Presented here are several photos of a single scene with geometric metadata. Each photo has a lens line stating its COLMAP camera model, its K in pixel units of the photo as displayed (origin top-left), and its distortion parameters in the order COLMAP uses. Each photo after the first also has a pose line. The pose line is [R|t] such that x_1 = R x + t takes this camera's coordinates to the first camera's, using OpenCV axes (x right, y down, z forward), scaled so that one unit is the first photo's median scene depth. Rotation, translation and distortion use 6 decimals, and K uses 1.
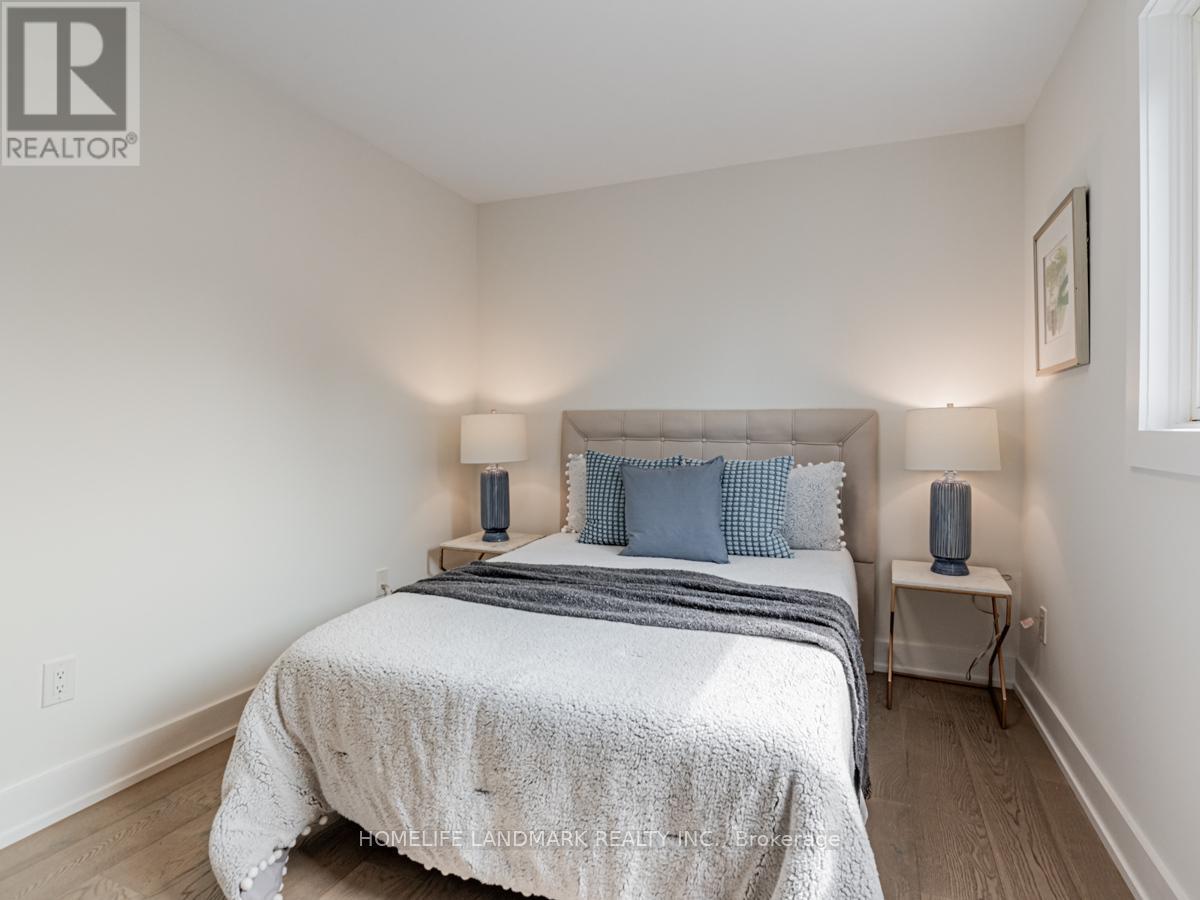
lens RADIAL K [[625.7, 0, 606.4], [0, 625.7, 428.5], [0, 0, 1]] dist [-0.002327, -0.002547]
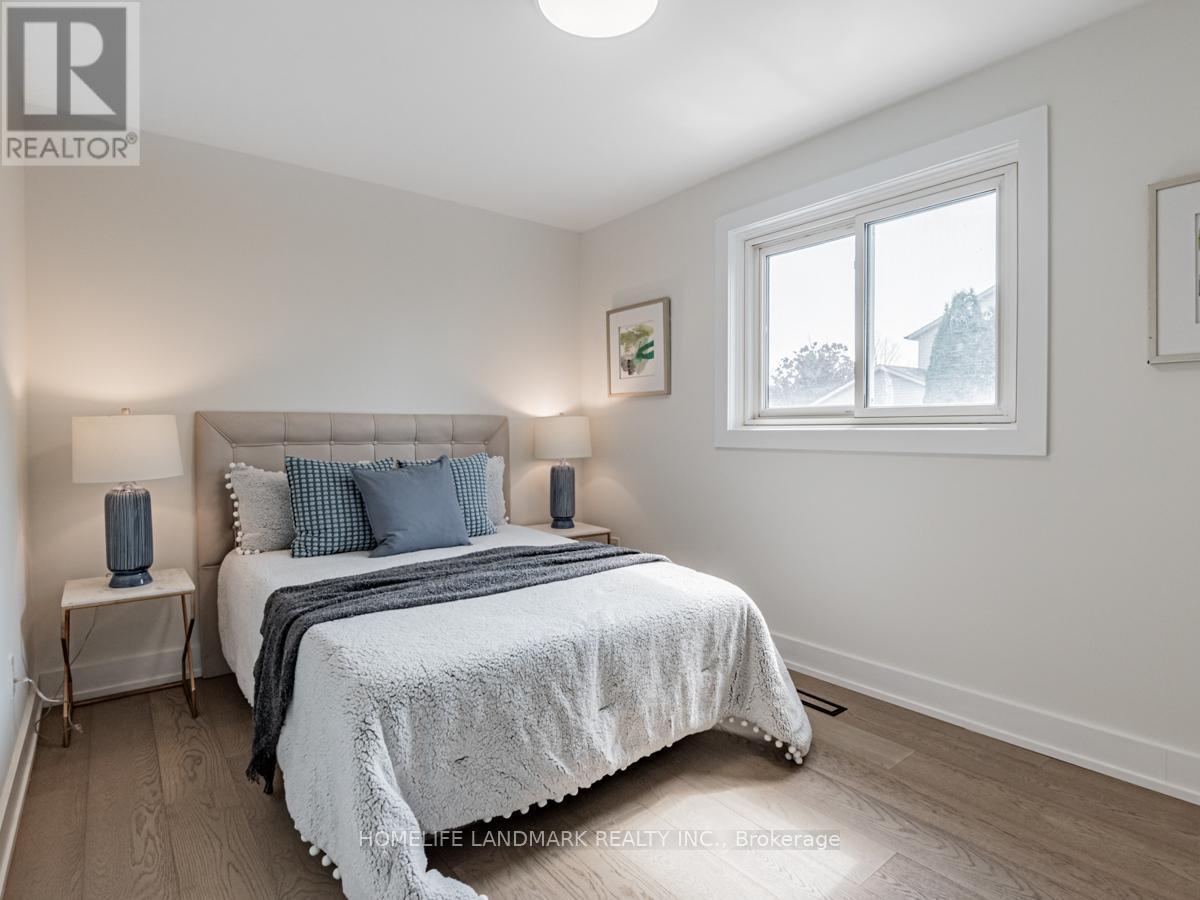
lens RADIAL K [[625.7, 0, 606.4], [0, 625.7, 428.5], [0, 0, 1]] dist [-0.002327, -0.002547]
pose [[0.496335, -0.007016, 0.868103, -1.024099], [0.009855, 0.999948, 0.002447, -0.007470], [-0.868075, 0.007340, 0.496378, 0.260710]]
